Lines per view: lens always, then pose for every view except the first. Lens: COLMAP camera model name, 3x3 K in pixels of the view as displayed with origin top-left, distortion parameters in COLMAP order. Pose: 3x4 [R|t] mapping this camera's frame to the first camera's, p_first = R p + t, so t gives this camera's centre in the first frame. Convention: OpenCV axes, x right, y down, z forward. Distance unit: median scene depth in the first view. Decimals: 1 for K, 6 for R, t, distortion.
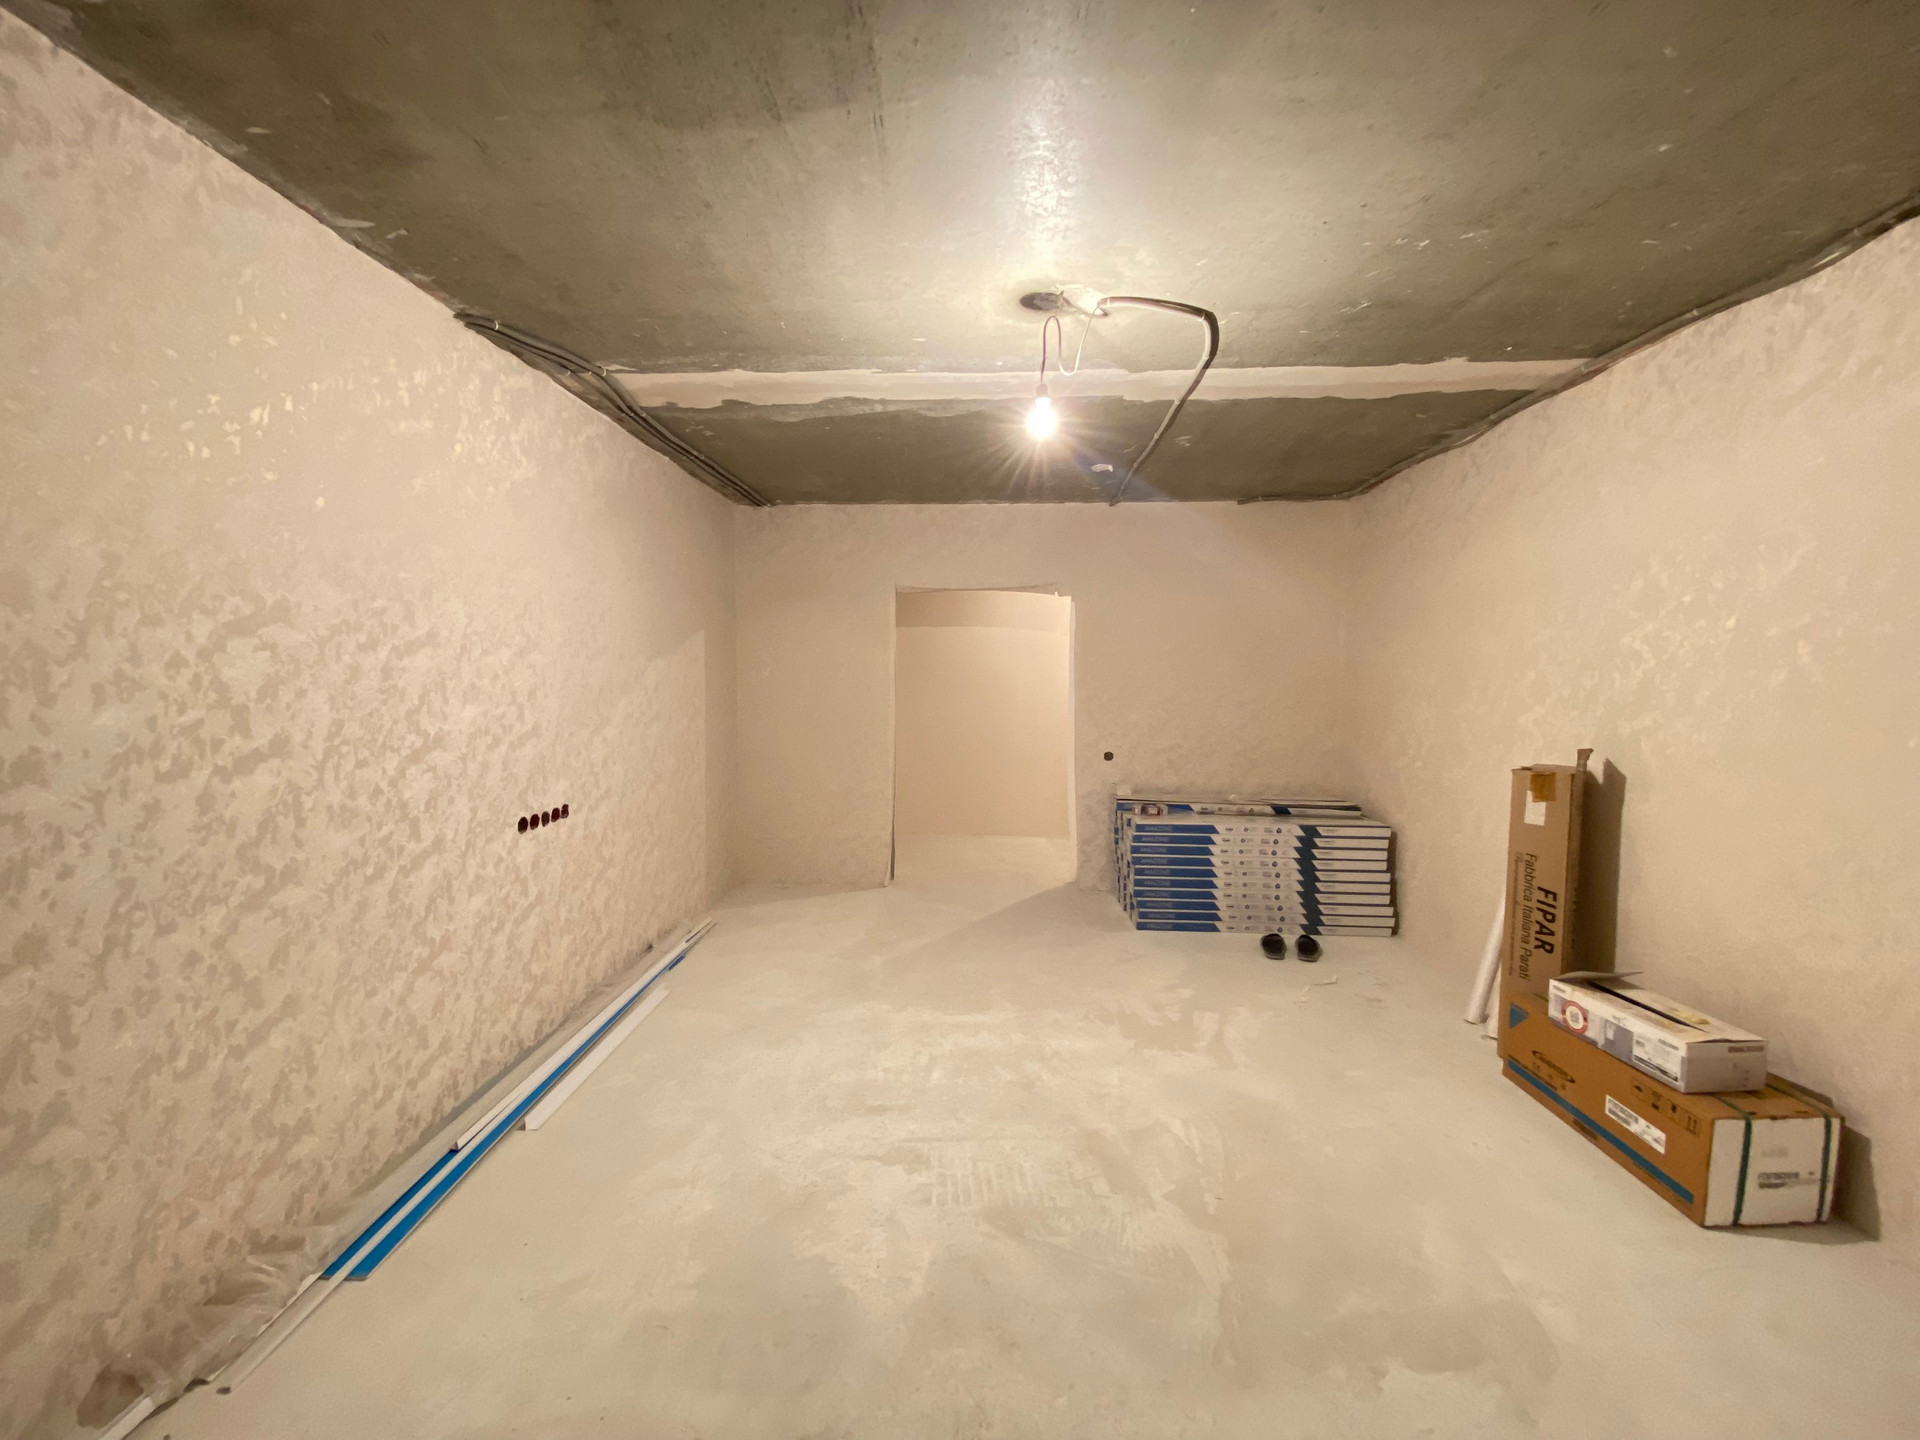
lens RADIAL K [[780.9, 0, 960.0], [0, 780.9, 720.0], [0, 0, 1]] dist [0.067478, -0.051362]
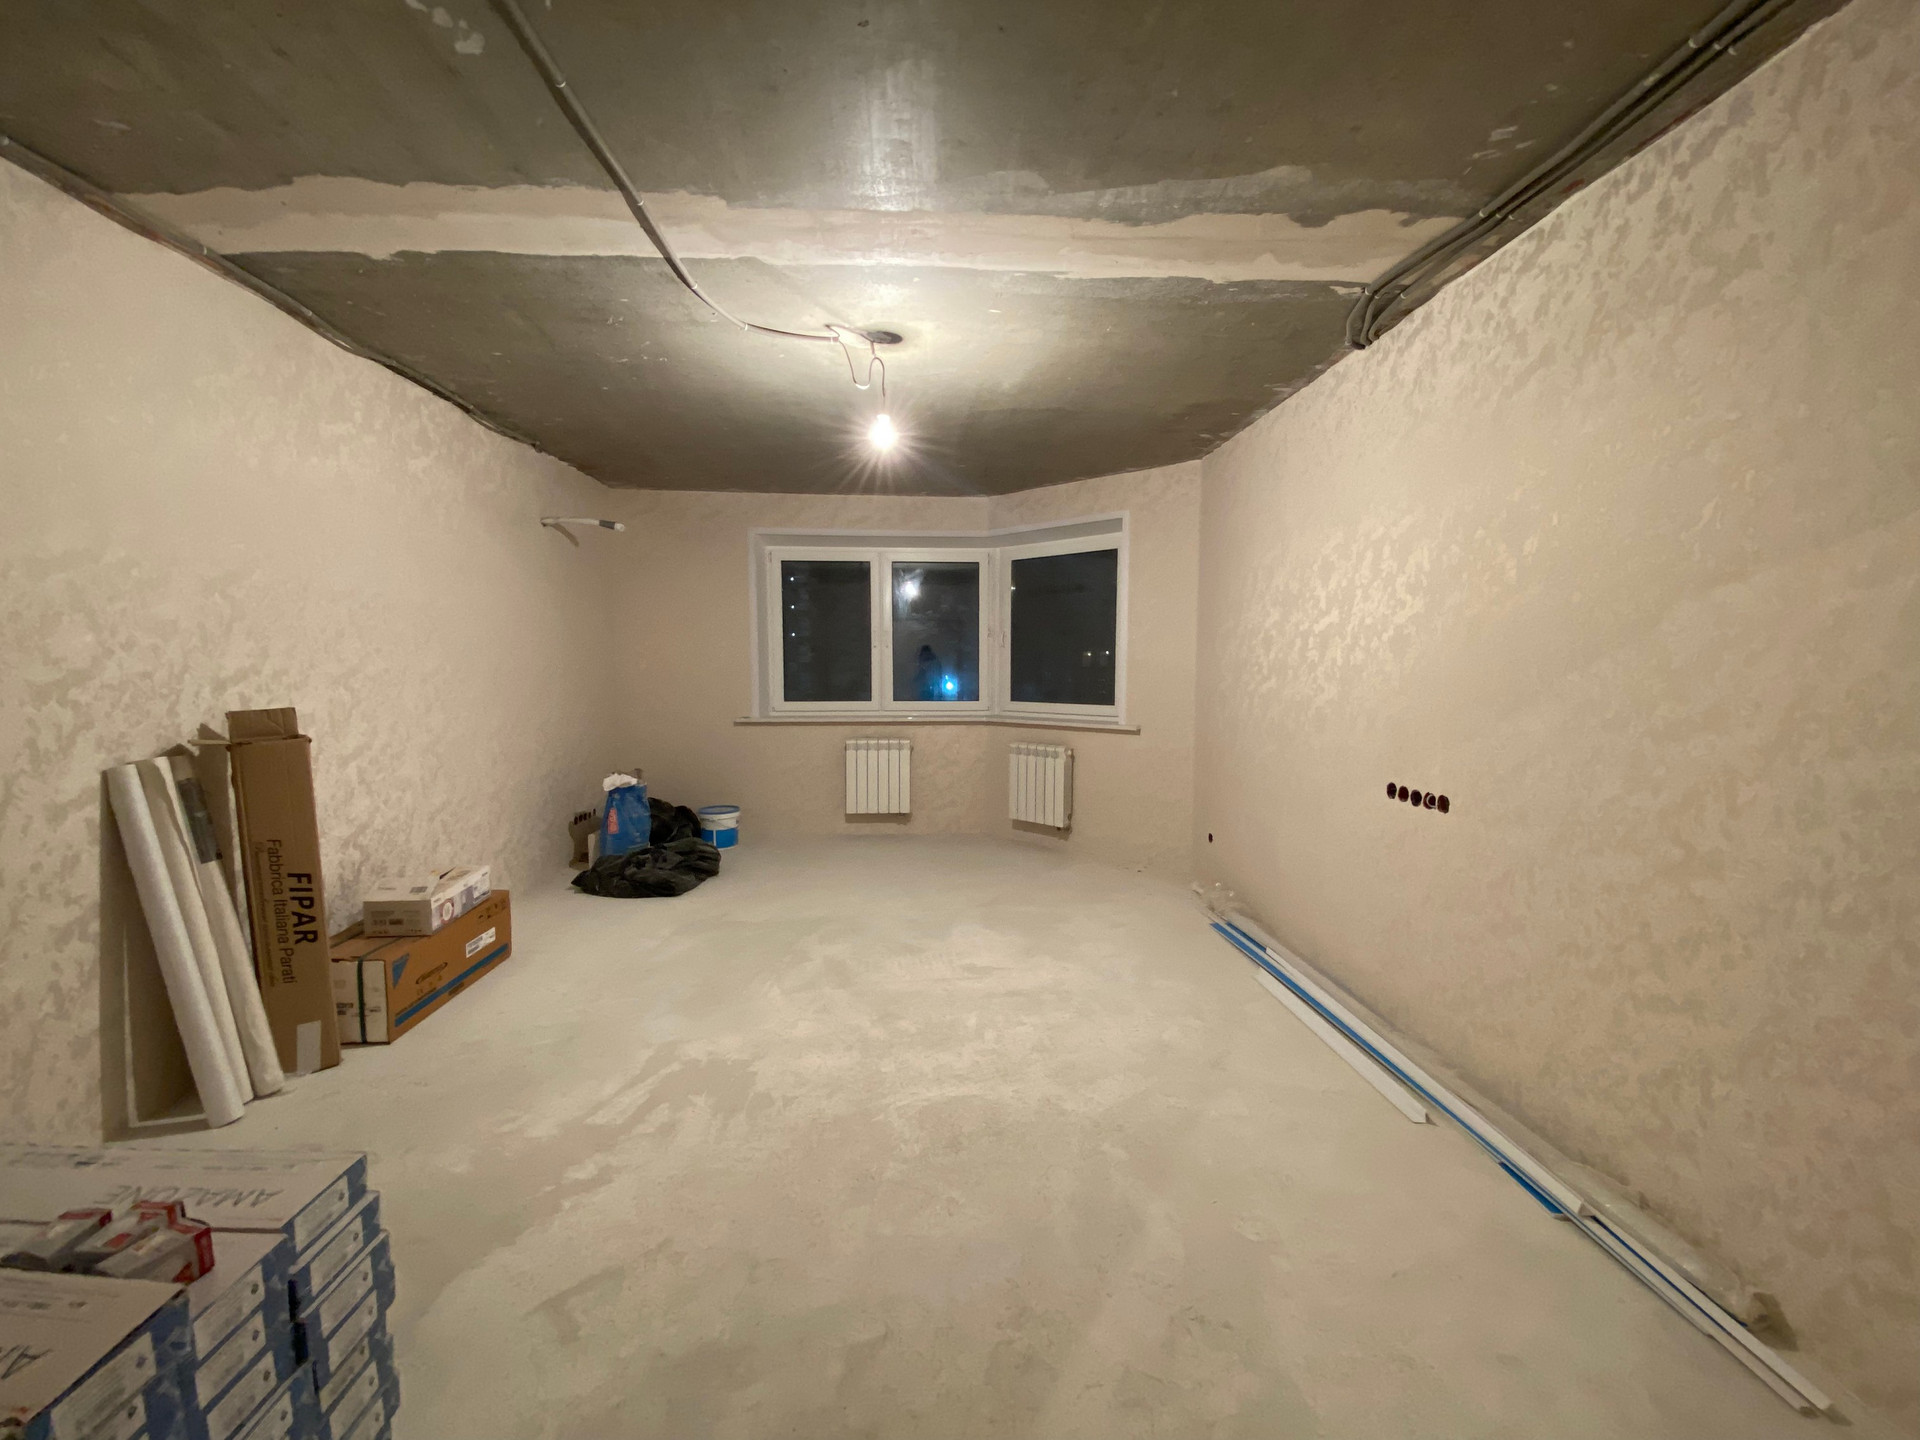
lens RADIAL K [[779.2, 0, 956.9], [0, 779.2, 719.2], [0, 0, 1]] dist [0.022968, -0.022360]
pose [[-0.996292, -0.002421, -0.085999, 0.089505], [-0.013462, 0.991677, 0.128041, -0.086104], [0.084973, 0.128724, -0.988033, 2.193599]]
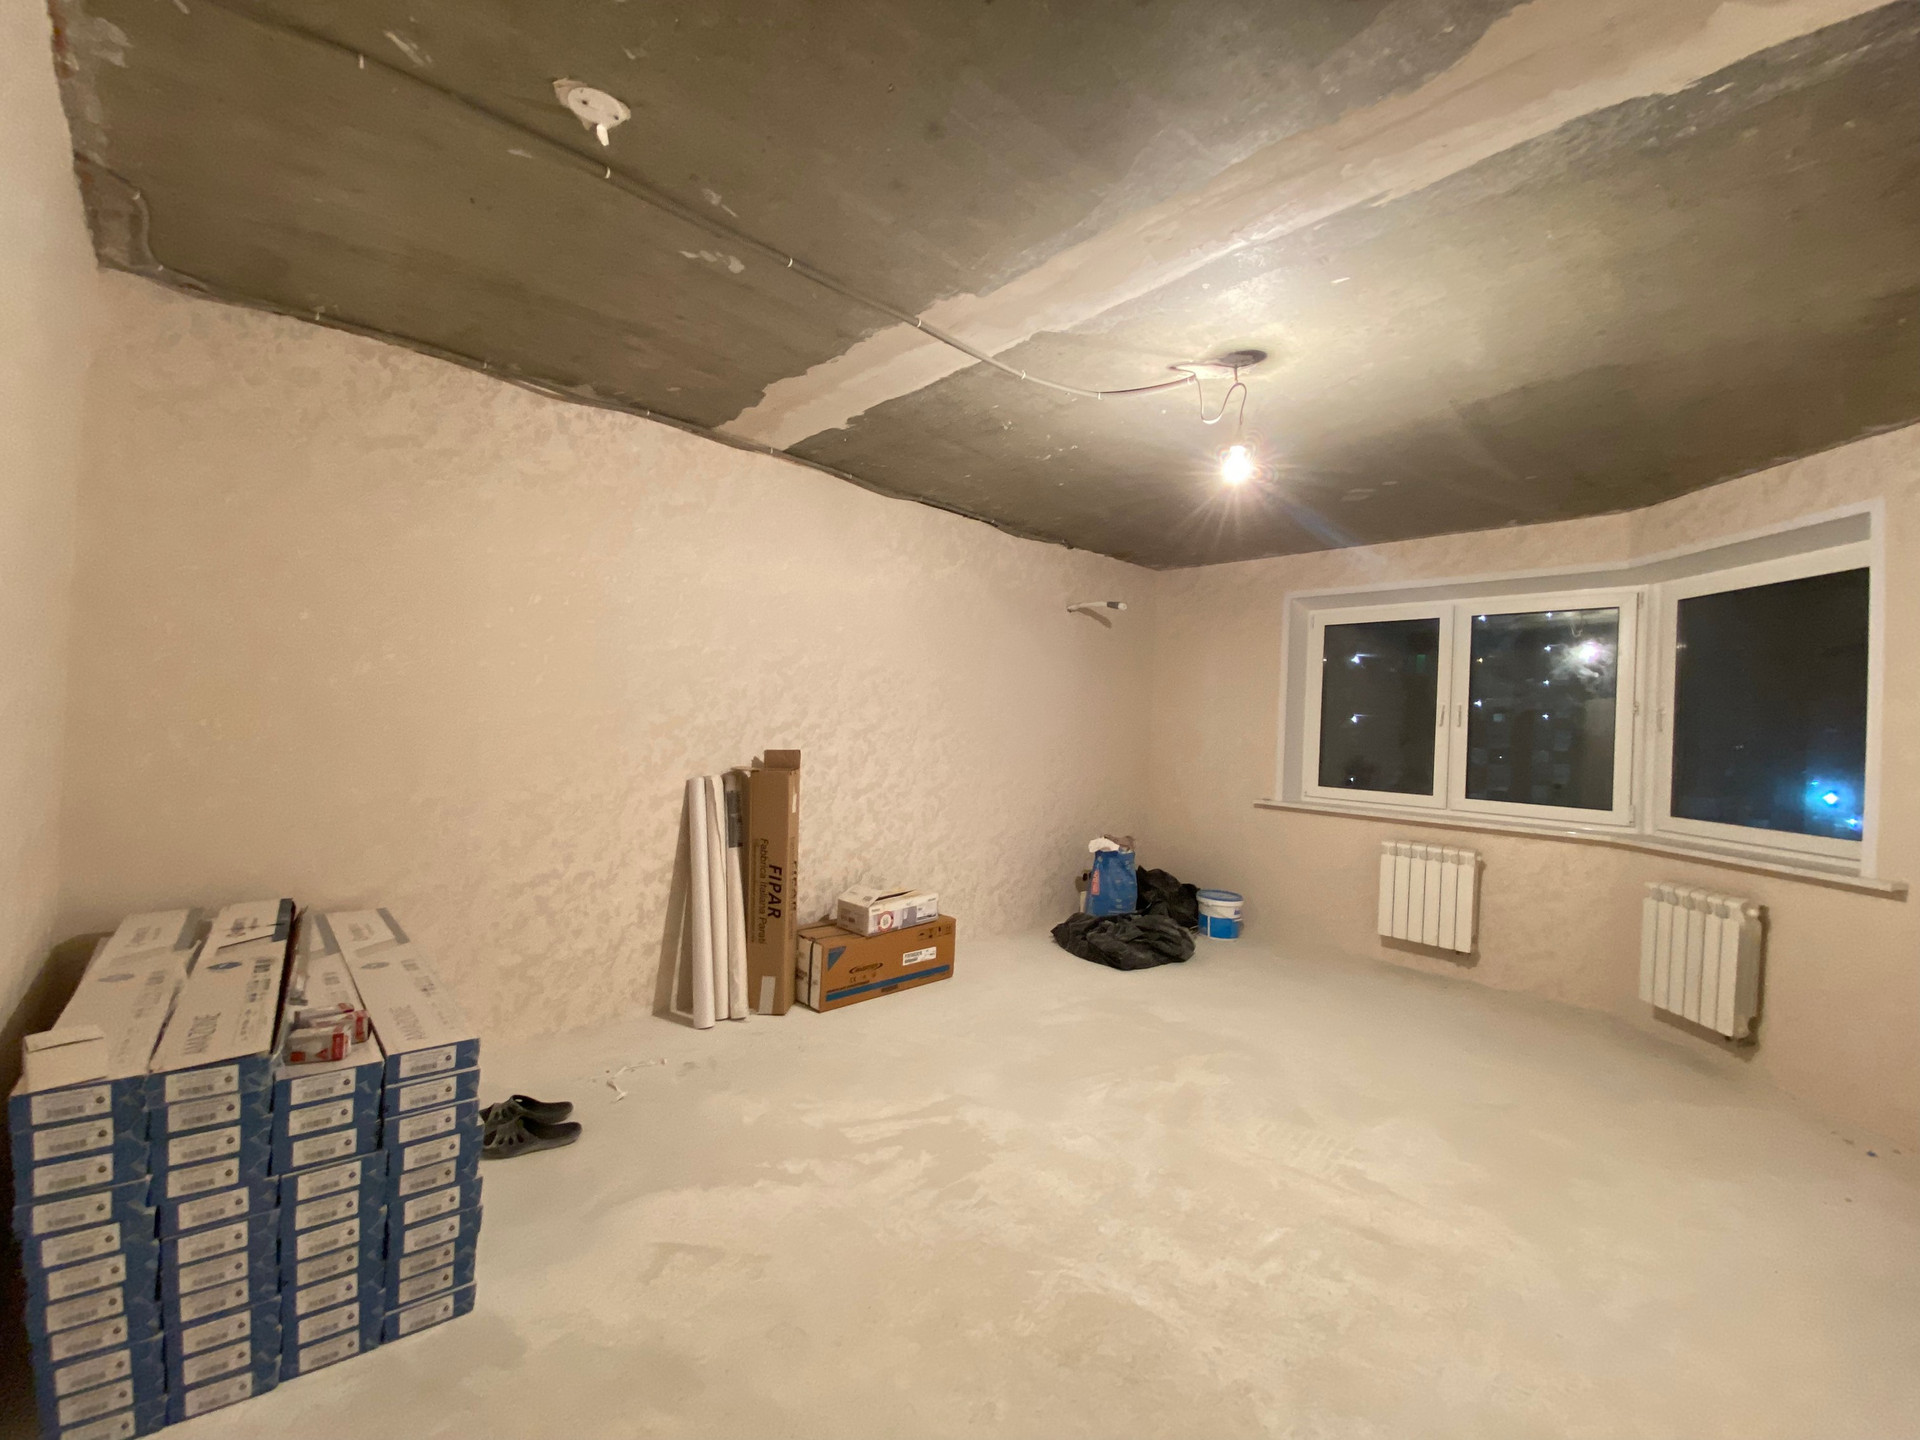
lens RADIAL K [[780.9, 0, 960.0], [0, 780.9, 720.0], [0, 0, 1]] dist [0.067478, -0.051362]
pose [[-0.711042, -0.035405, 0.702258, -0.373626], [-0.010249, 0.999147, 0.039996, -0.076491], [-0.703075, 0.021241, -0.710798, 1.936741]]
